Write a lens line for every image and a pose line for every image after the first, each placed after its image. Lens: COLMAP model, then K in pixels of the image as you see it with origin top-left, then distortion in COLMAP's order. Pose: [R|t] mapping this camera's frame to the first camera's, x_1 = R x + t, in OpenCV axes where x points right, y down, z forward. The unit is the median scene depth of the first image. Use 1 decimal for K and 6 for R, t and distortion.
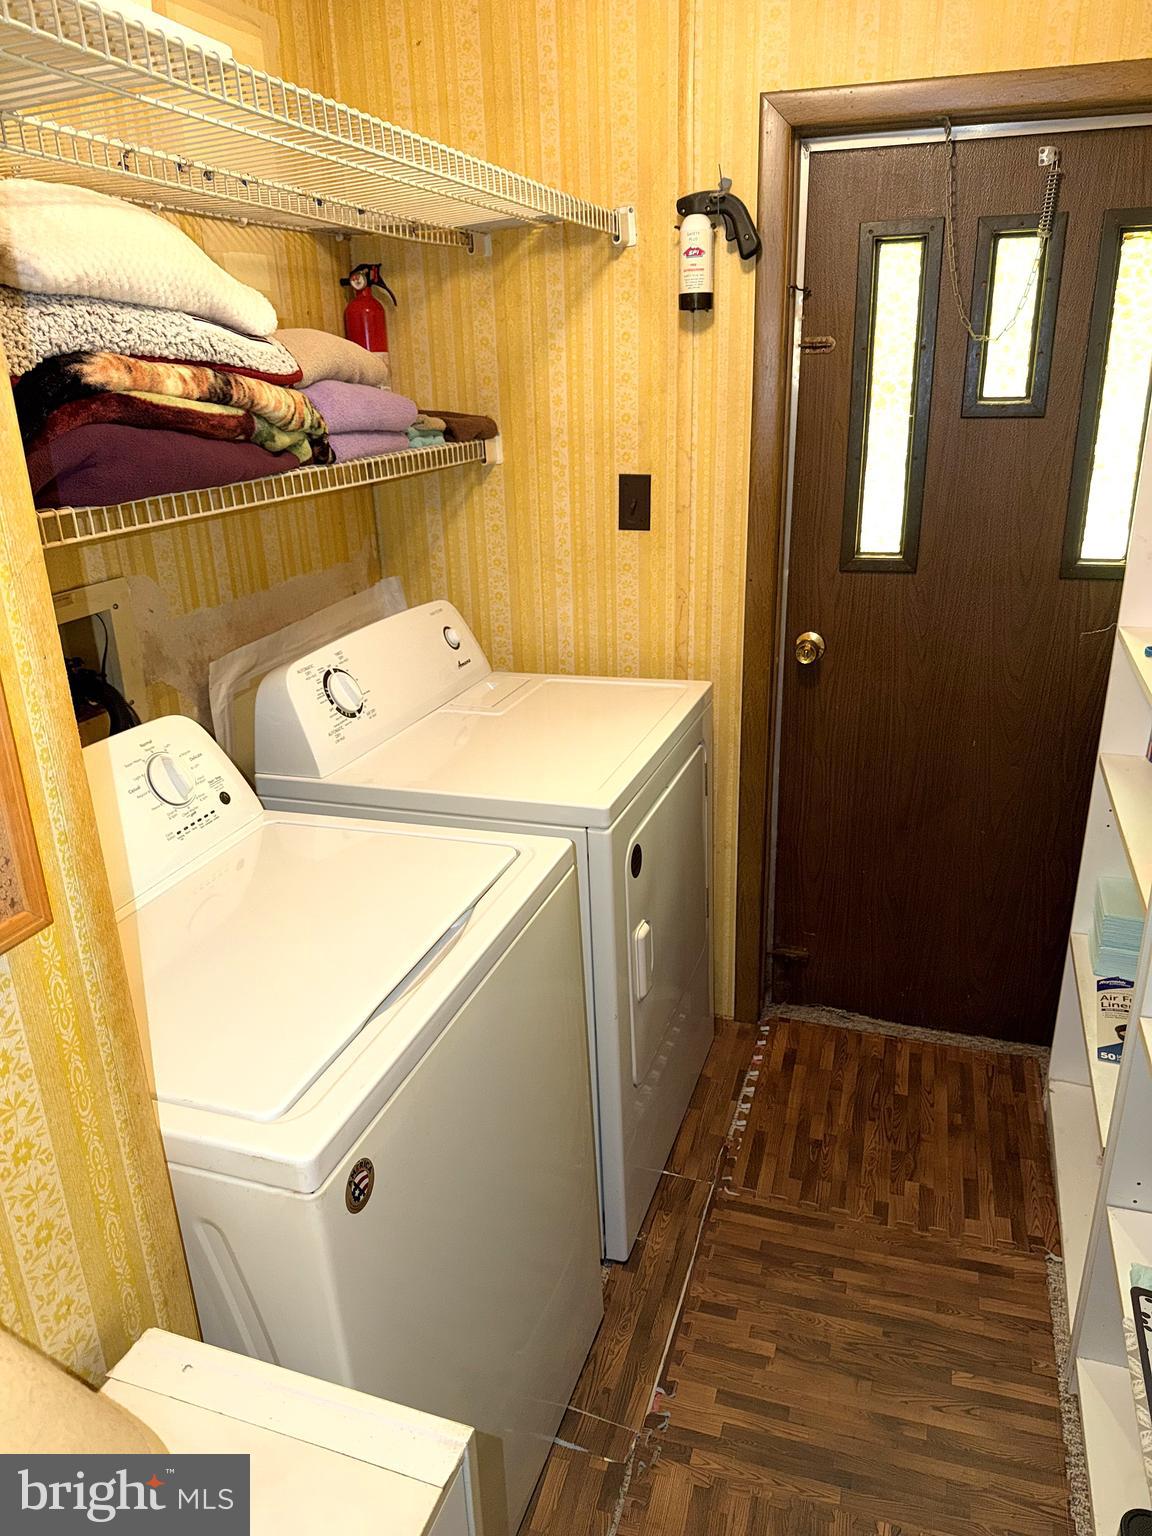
lens RADIAL K [[1085.2, 0, 580.1], [0, 1085.2, 765.7], [0, 0, 1]] dist [0.005791, -0.021109]
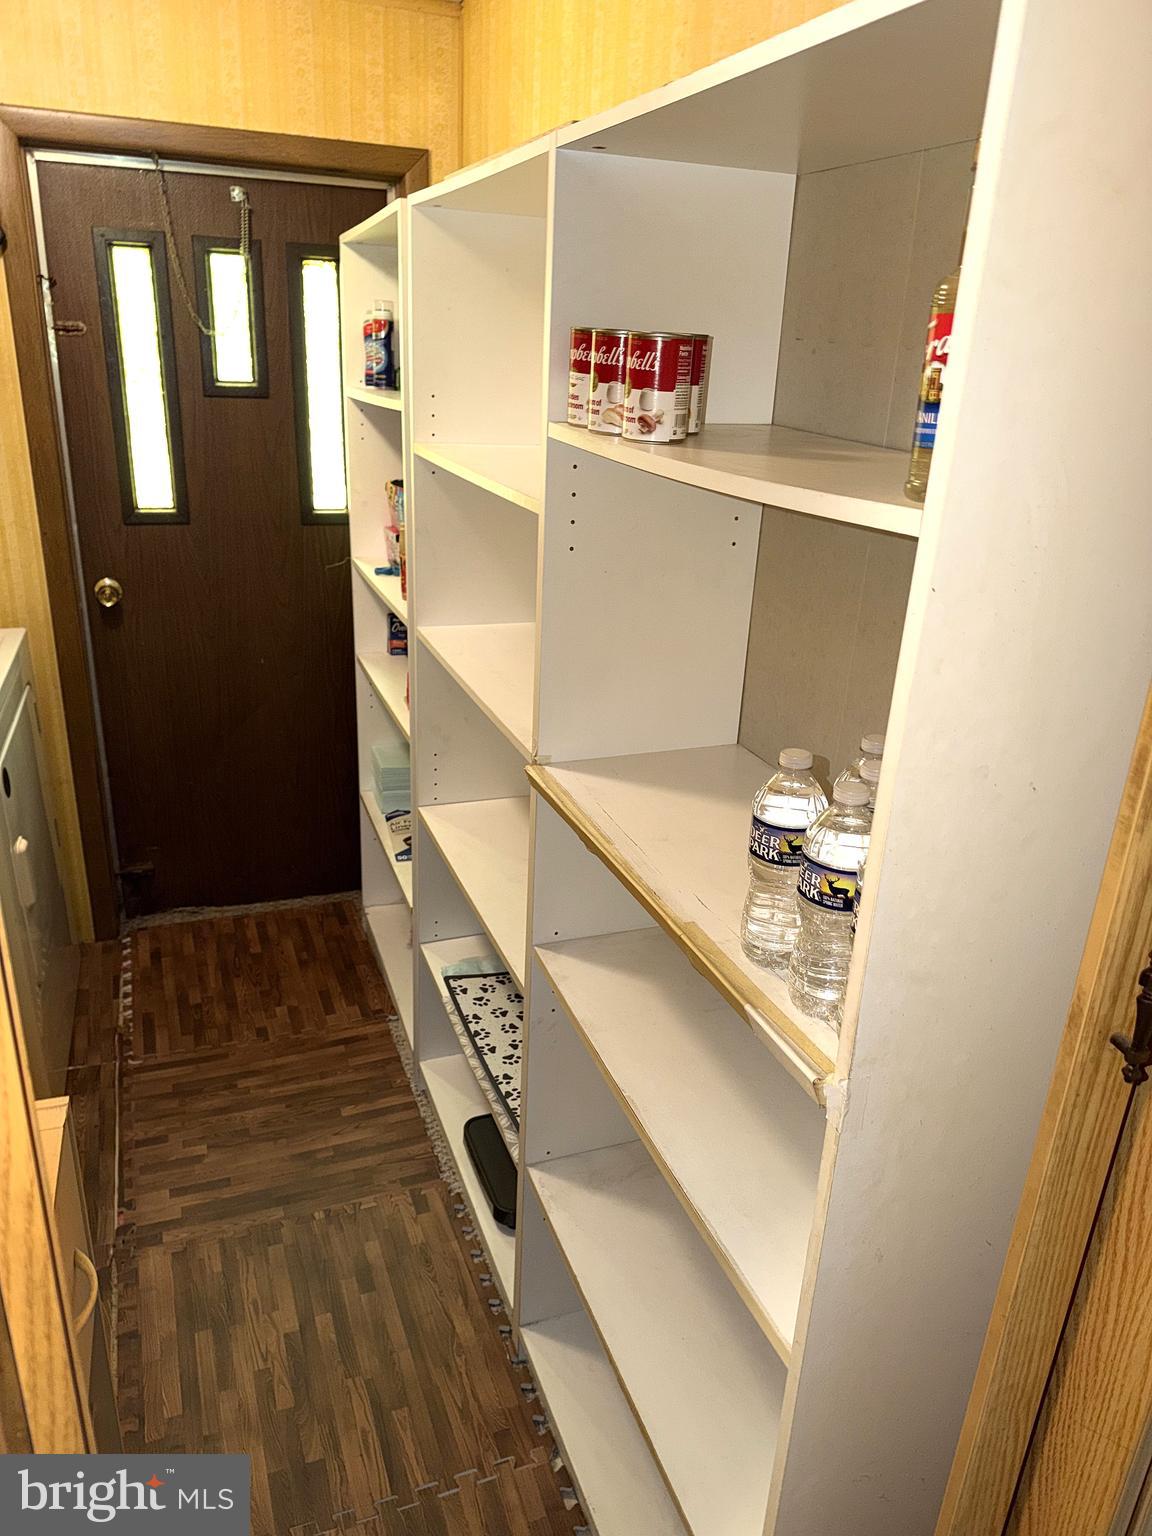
lens RADIAL K [[1085.2, 0, 583.9], [0, 1085.2, 766.7], [0, 0, 1]] dist [0.005791, -0.021109]
pose [[0.774080, -0.172785, 0.609053, -0.141230], [0.165041, 0.983845, 0.069351, 0.081105], [-0.611197, 0.046835, 0.790092, -0.222795]]
